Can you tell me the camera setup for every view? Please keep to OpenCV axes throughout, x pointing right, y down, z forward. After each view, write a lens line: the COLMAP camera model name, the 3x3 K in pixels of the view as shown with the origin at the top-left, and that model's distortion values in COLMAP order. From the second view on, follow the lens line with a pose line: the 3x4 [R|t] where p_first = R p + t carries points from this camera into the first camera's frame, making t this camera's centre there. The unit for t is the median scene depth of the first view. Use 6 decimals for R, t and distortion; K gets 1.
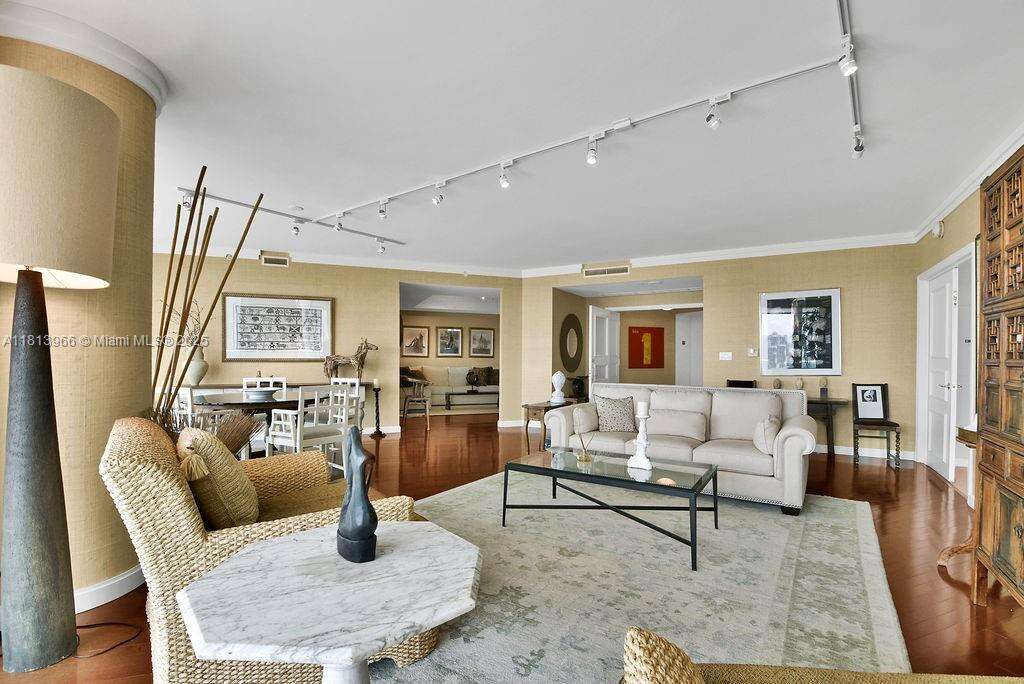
lens RADIAL K [[471.0, 0, 528.9], [0, 471.0, 360.9], [0, 0, 1]] dist [0.014963, -0.025915]
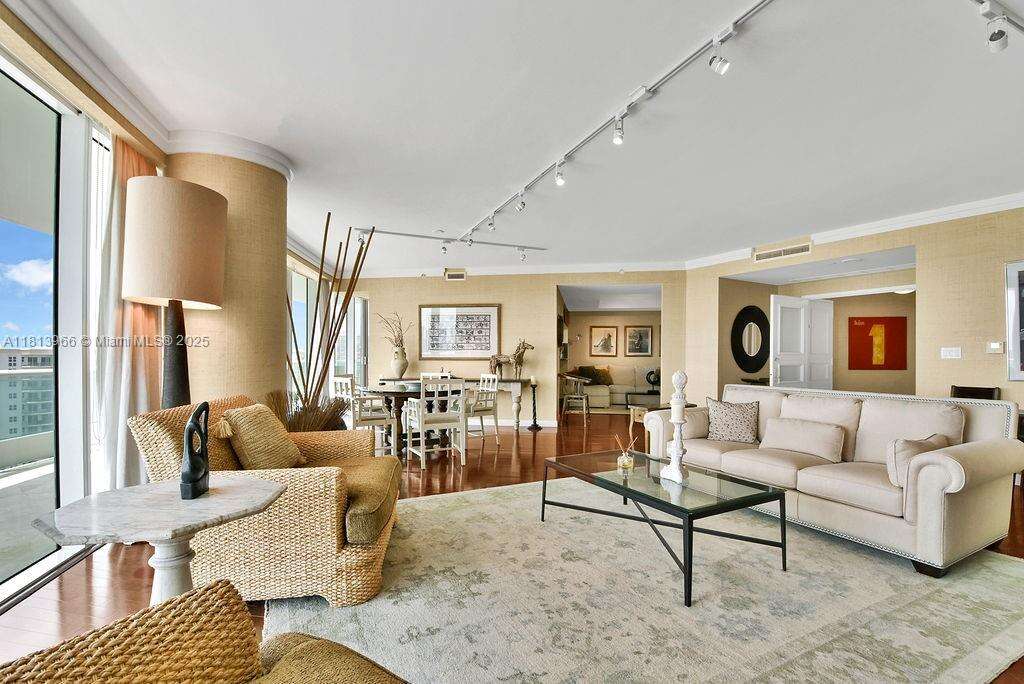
lens RADIAL K [[471.0, 0, 528.9], [0, 471.0, 360.9], [0, 0, 1]] dist [0.014963, -0.025915]
pose [[0.867854, 0.001496, -0.496817, 0.206242], [-0.001669, 0.999999, 0.000095, 0.003169], [0.496816, 0.000747, 0.867855, 0.051343]]
